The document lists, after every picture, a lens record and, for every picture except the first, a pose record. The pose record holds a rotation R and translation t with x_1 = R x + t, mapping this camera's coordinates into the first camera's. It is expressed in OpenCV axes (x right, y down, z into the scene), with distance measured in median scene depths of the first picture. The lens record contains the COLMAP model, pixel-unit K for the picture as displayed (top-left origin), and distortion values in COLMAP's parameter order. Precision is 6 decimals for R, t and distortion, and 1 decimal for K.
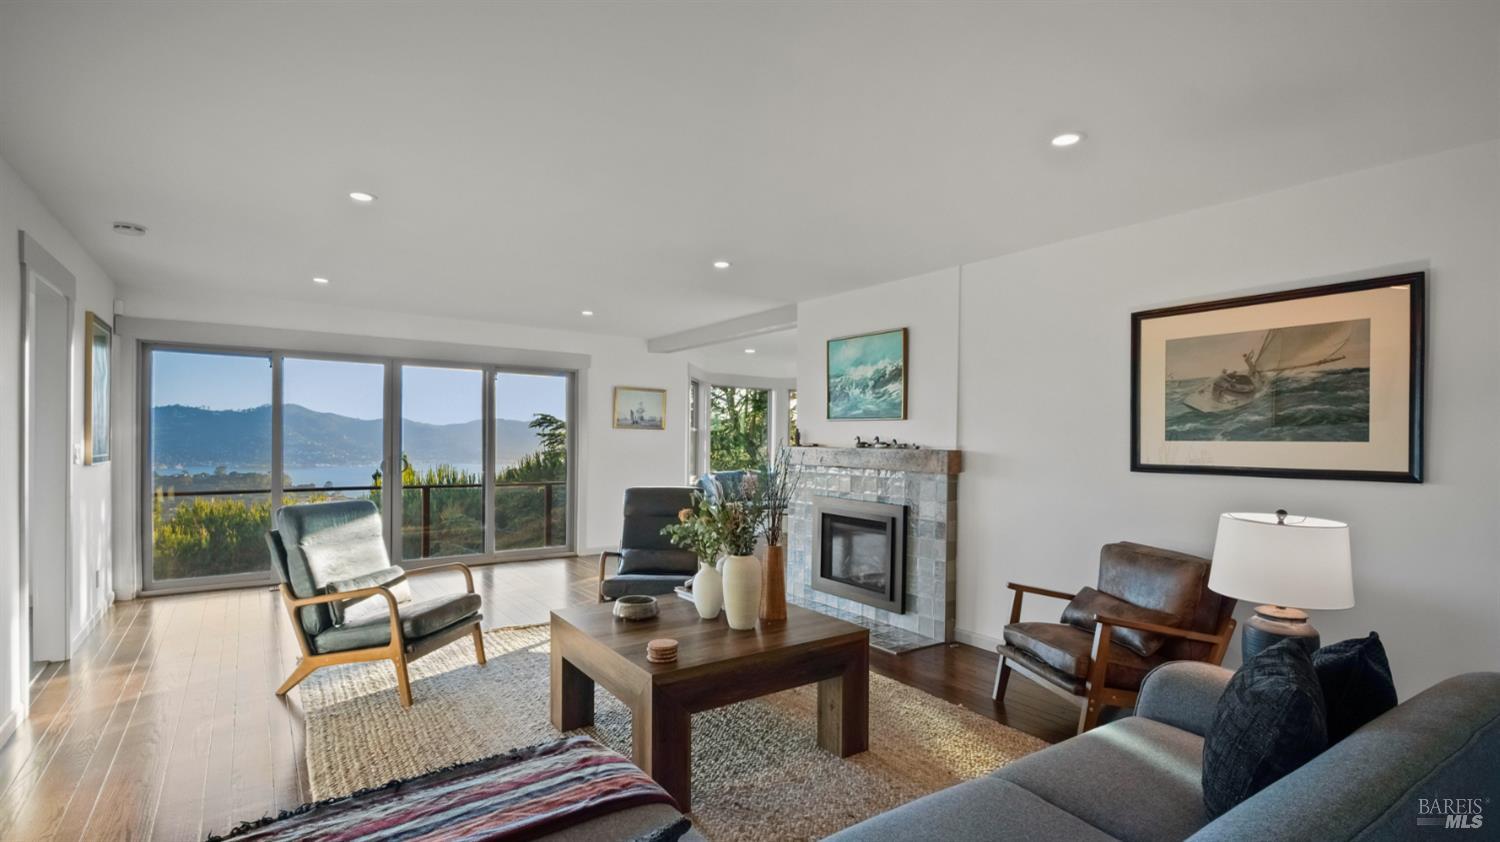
lens RADIAL K [[677.8, 0, 743.9], [0, 677.8, 440.6], [0, 0, 1]] dist [-0.001452, -0.002213]
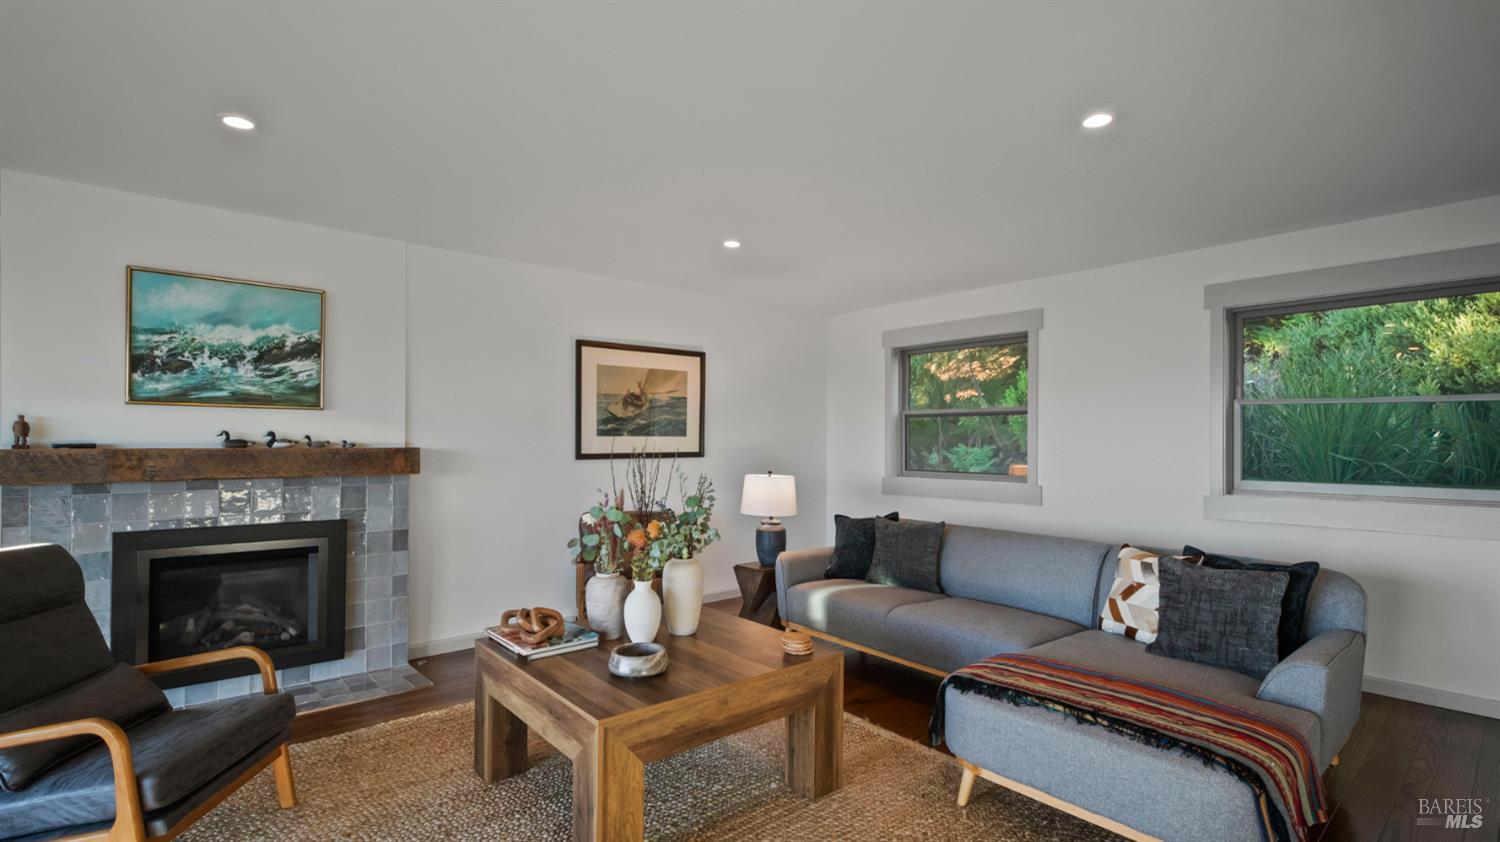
lens RADIAL K [[677.8, 0, 746.8], [0, 677.8, 432.0], [0, 0, 1]] dist [-0.001452, -0.002213]
pose [[-0.088629, -0.002380, 0.996062, -0.776315], [-0.003645, 0.999991, 0.002065, -0.012393], [-0.996058, -0.003448, -0.088637, 0.796789]]
